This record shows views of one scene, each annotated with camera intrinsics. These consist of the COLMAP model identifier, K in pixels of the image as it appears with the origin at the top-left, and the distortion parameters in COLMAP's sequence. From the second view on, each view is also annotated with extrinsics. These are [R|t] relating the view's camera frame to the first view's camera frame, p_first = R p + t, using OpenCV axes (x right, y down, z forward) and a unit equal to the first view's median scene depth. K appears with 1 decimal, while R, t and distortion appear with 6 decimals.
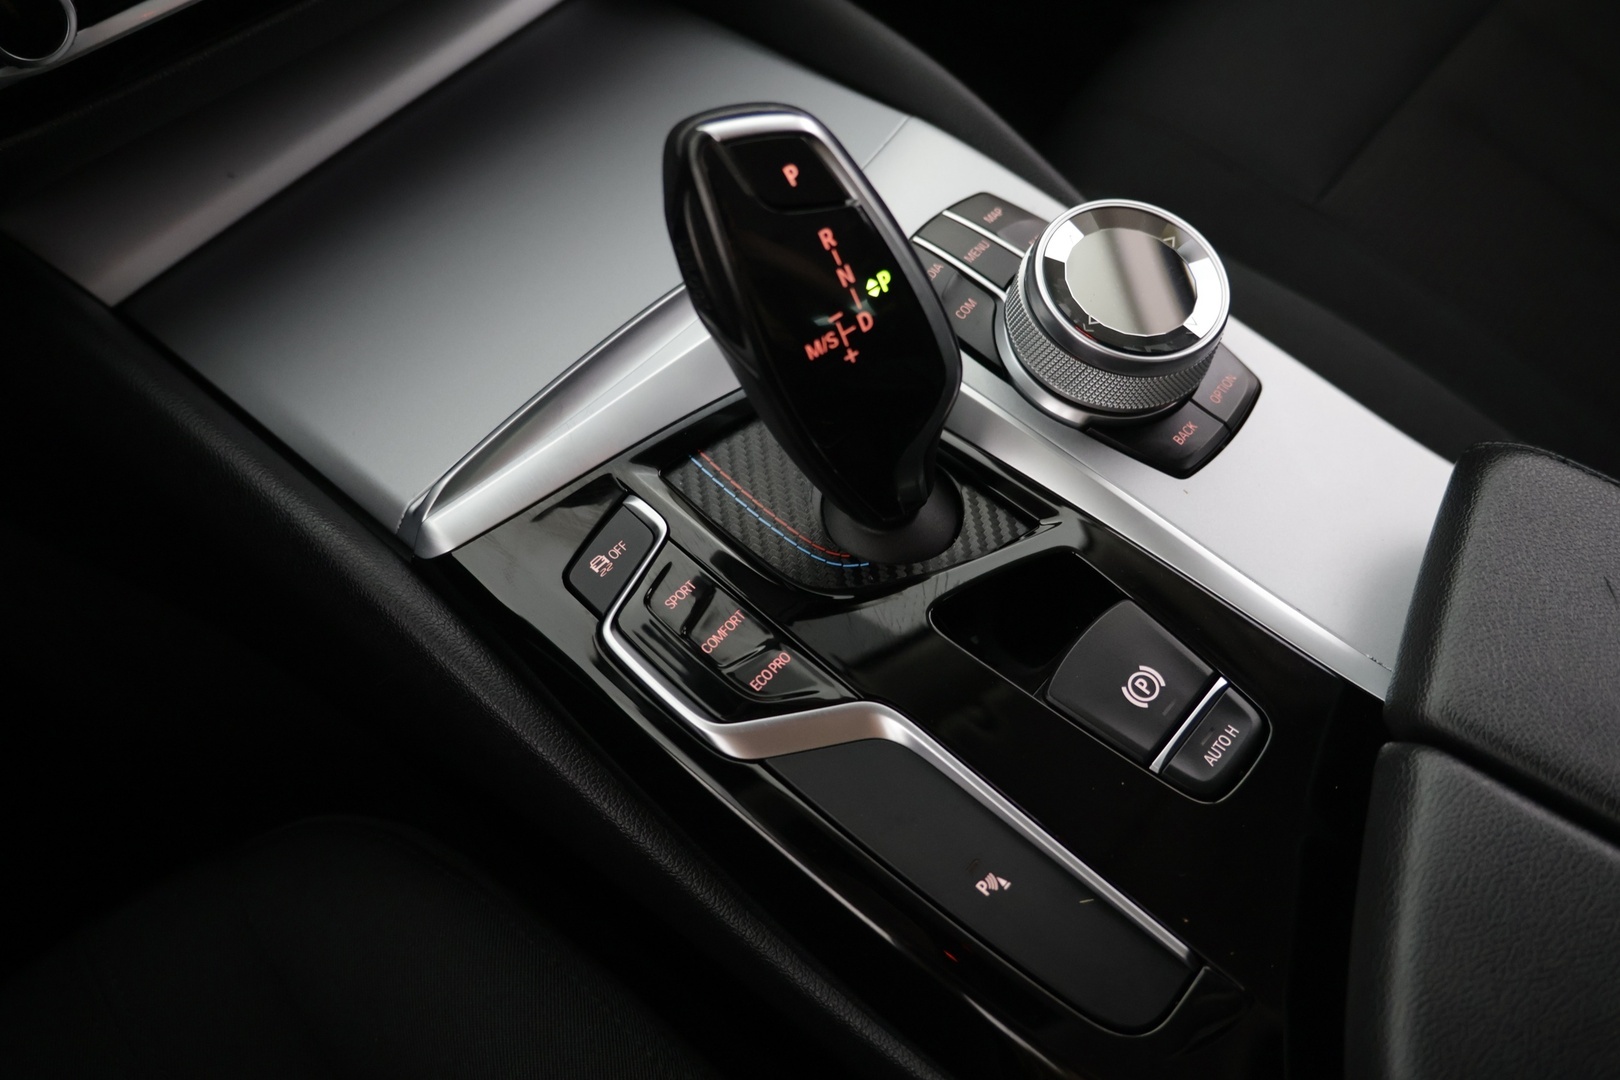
lens RADIAL K [[1351.8, 0, 808.6], [0, 1351.8, 543.0], [0, 0, 1]] dist [-0.040092, 0.039376]
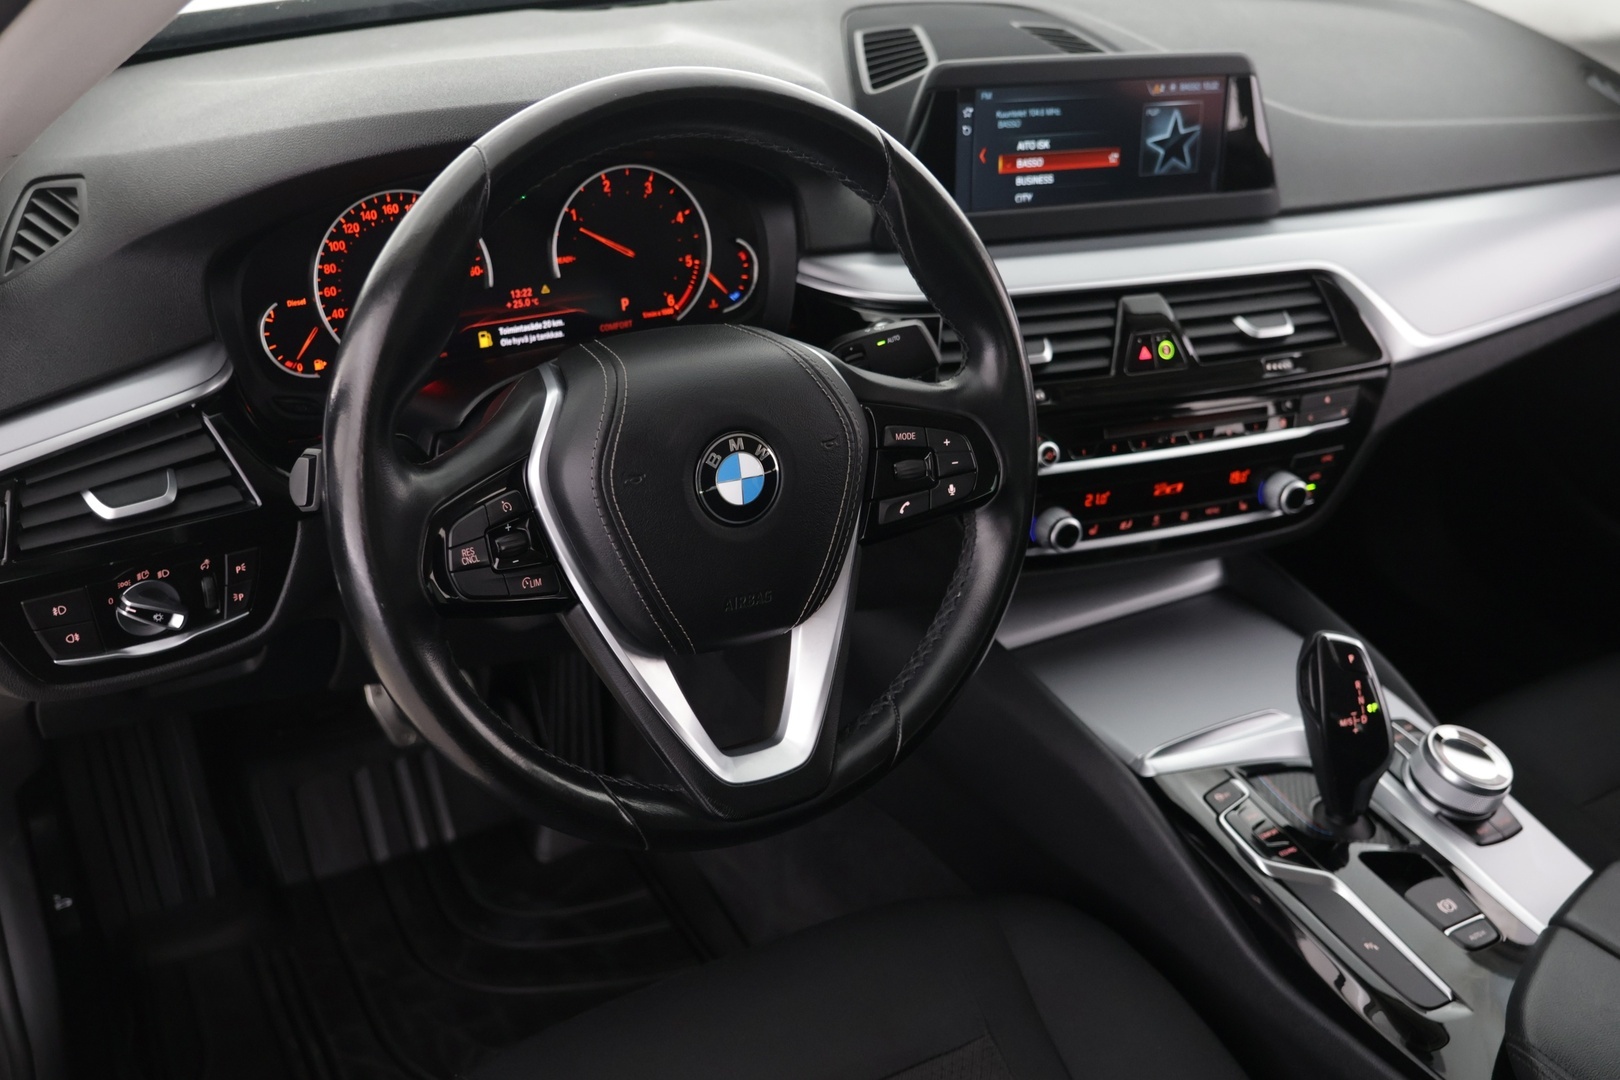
lens RADIAL K [[1628.5, 0, 806.9], [0, 1628.5, 528.7], [0, 0, 1]] dist [-0.018088, 0.000000]
pose [[0.941638, 0.259584, -0.214324, -0.357344], [-0.328352, 0.848578, -0.414849, 1.067770], [0.074183, 0.461011, 0.884288, -1.841834]]
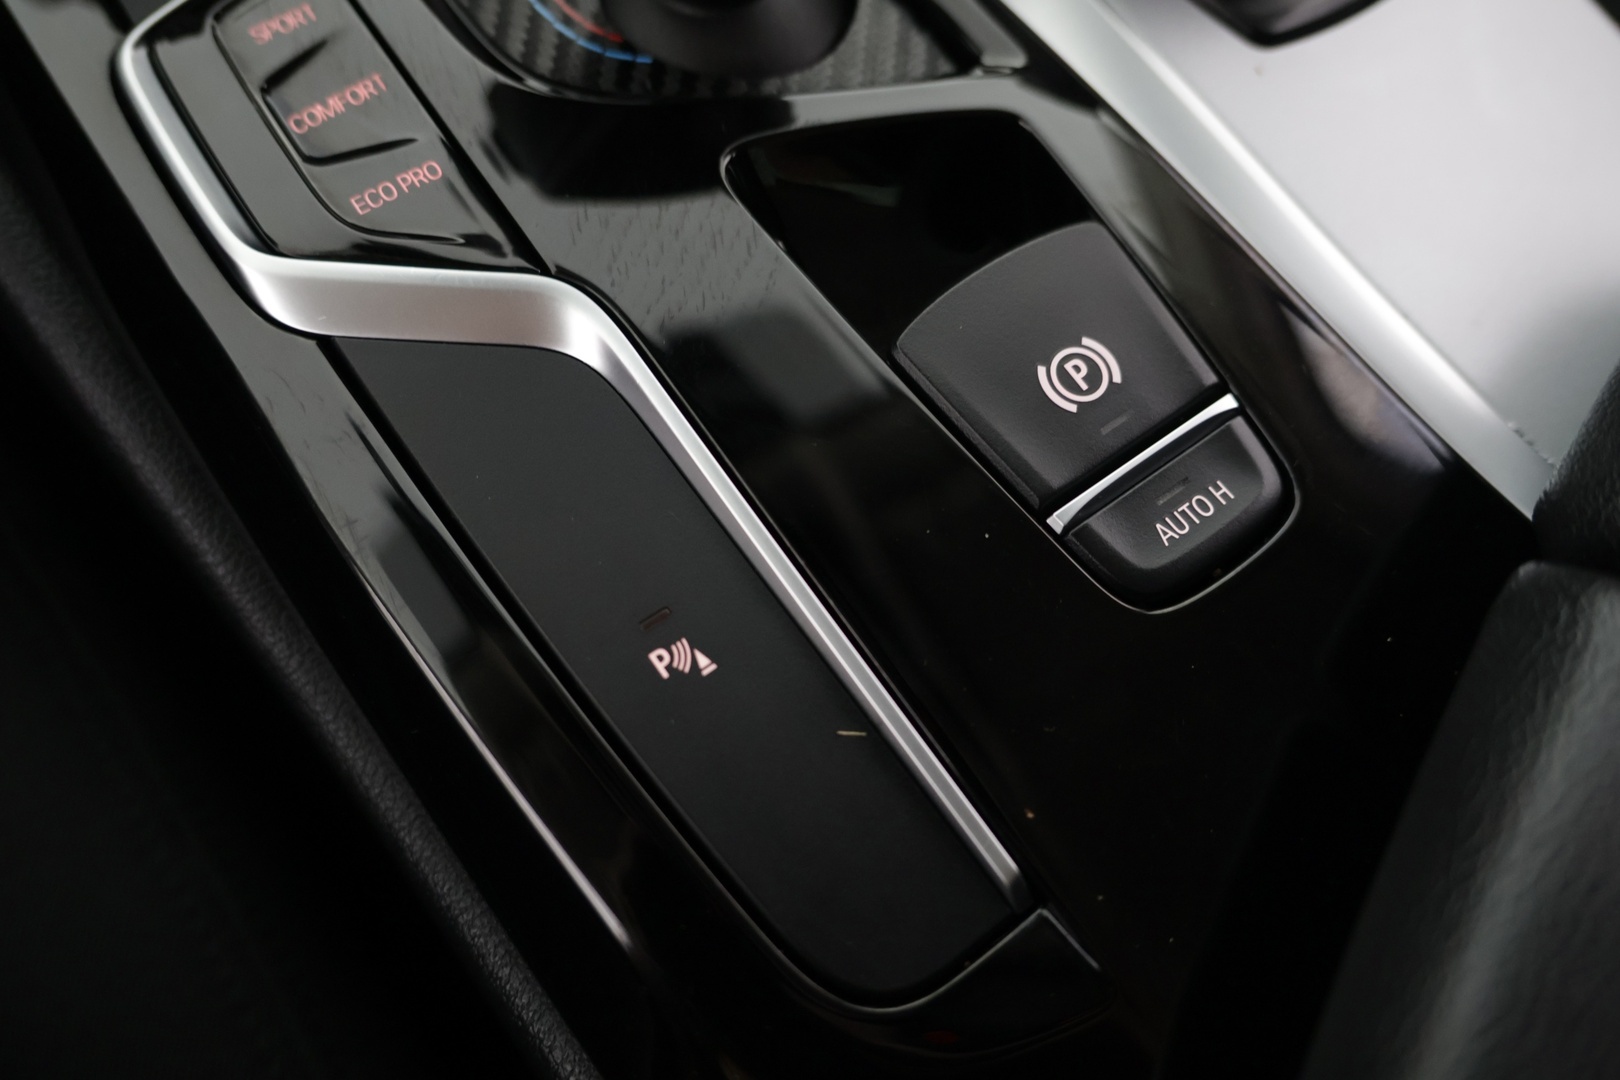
lens RADIAL K [[1351.8, 0, 808.3], [0, 1351.8, 541.3], [0, 0, 1]] dist [-0.040092, 0.039376]
pose [[0.973850, 0.226560, -0.016946, 0.167574], [-0.221446, 0.963242, 0.152078, 0.111415], [0.050778, -0.144348, 0.988223, 0.461619]]
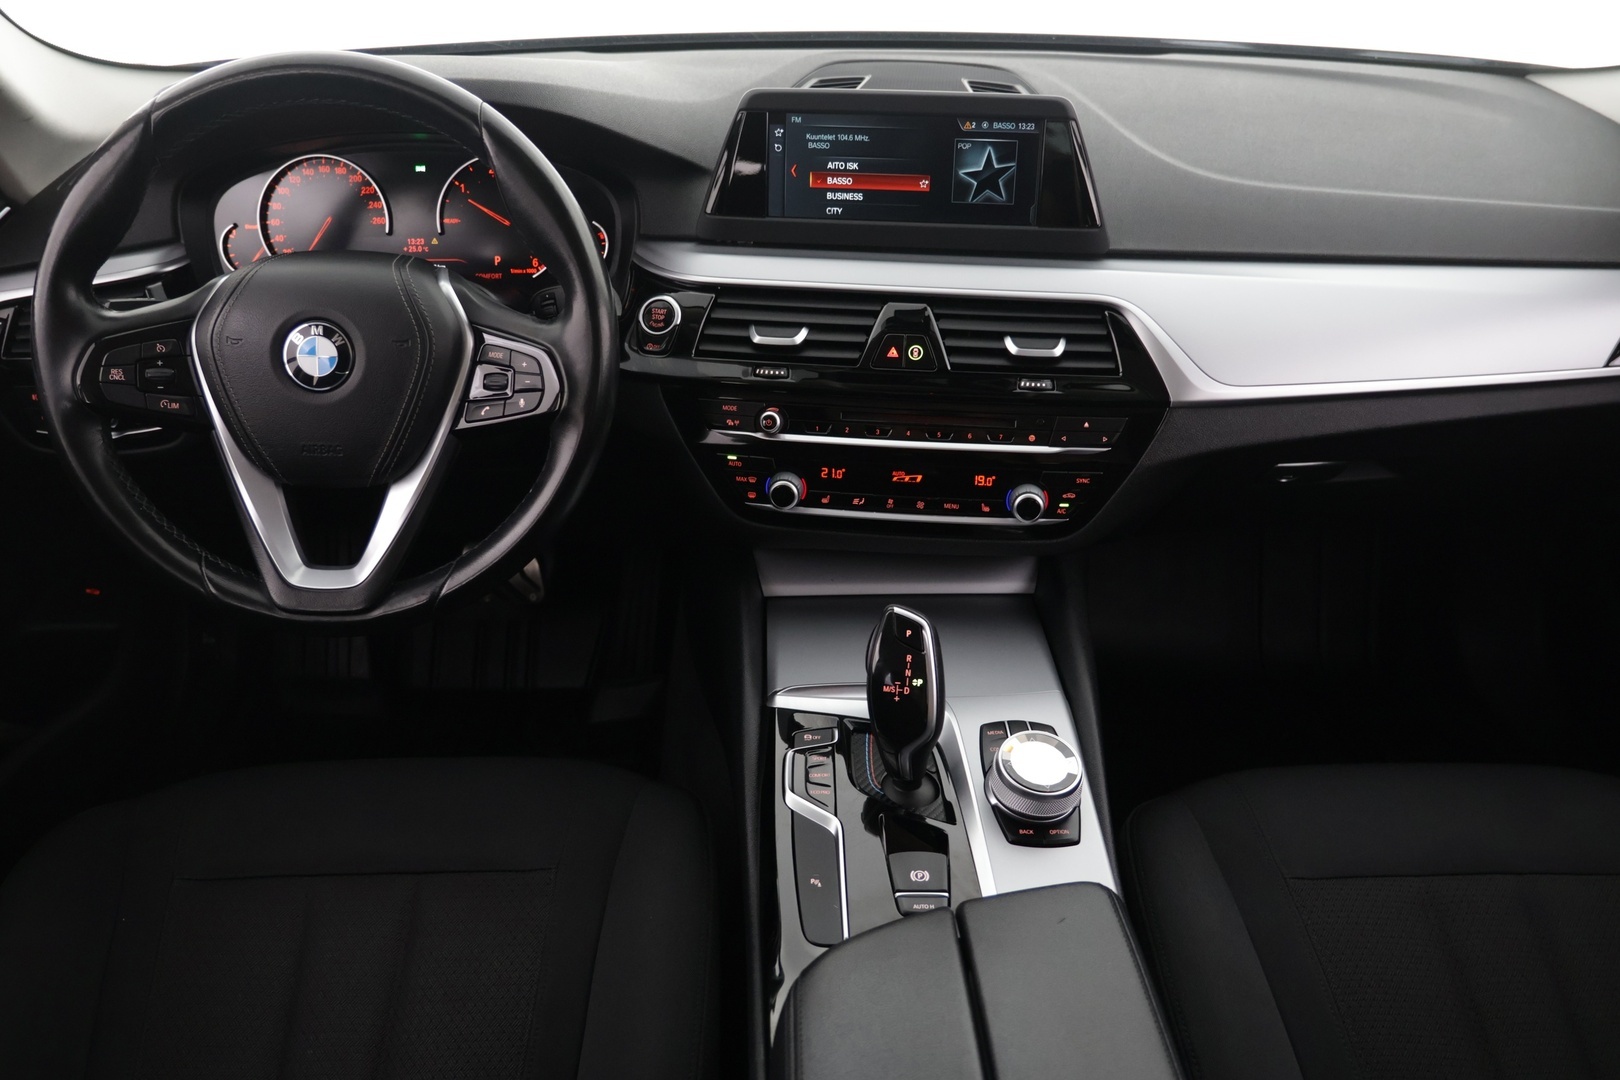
lens RADIAL K [[1351.8, 0, 814.5], [0, 1351.8, 536.7], [0, 0, 1]] dist [-0.040092, 0.039376]
pose [[0.681001, 0.407616, -0.608347, 1.344771], [-0.634393, 0.743347, -0.212087, 0.285961], [0.365763, 0.530363, 0.764809, -1.264032]]
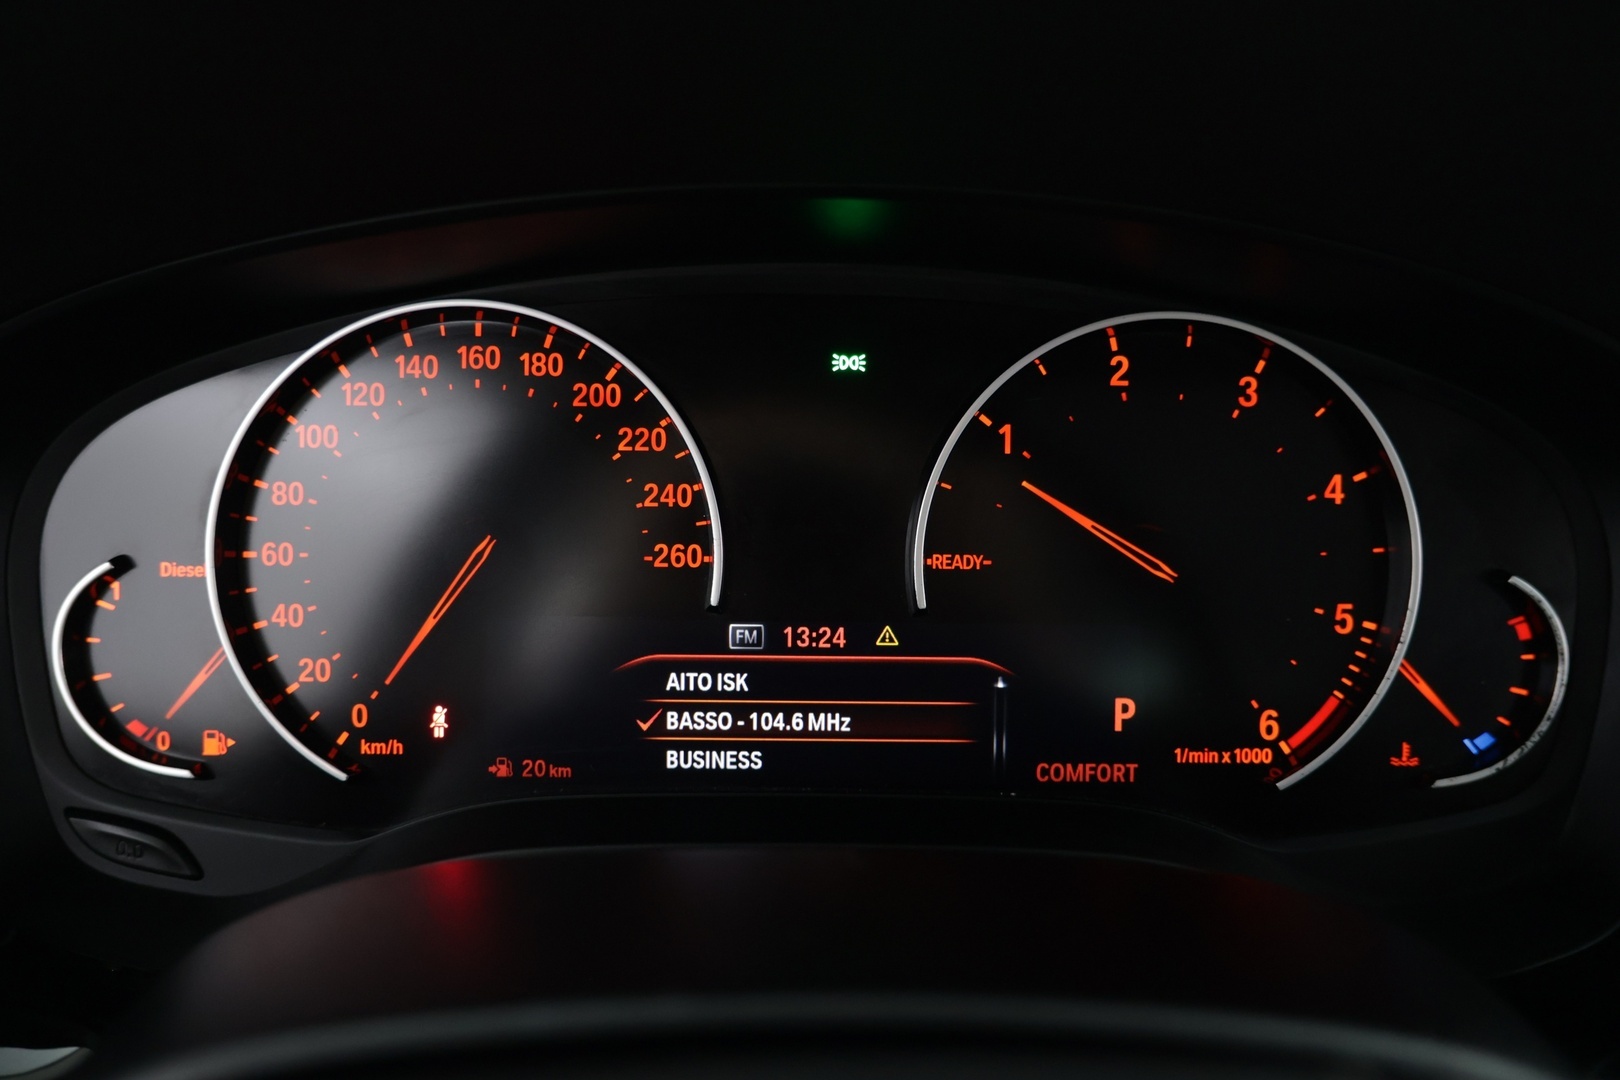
lens RADIAL K [[1351.8, 0, 799.9], [0, 1351.8, 548.2], [0, 0, 1]] dist [-0.040092, 0.039376]
pose [[0.668243, 0.322718, -0.670301, -1.022855], [-0.649854, 0.691810, -0.314785, -0.086751], [0.362134, 0.645951, 0.672017, -0.121733]]
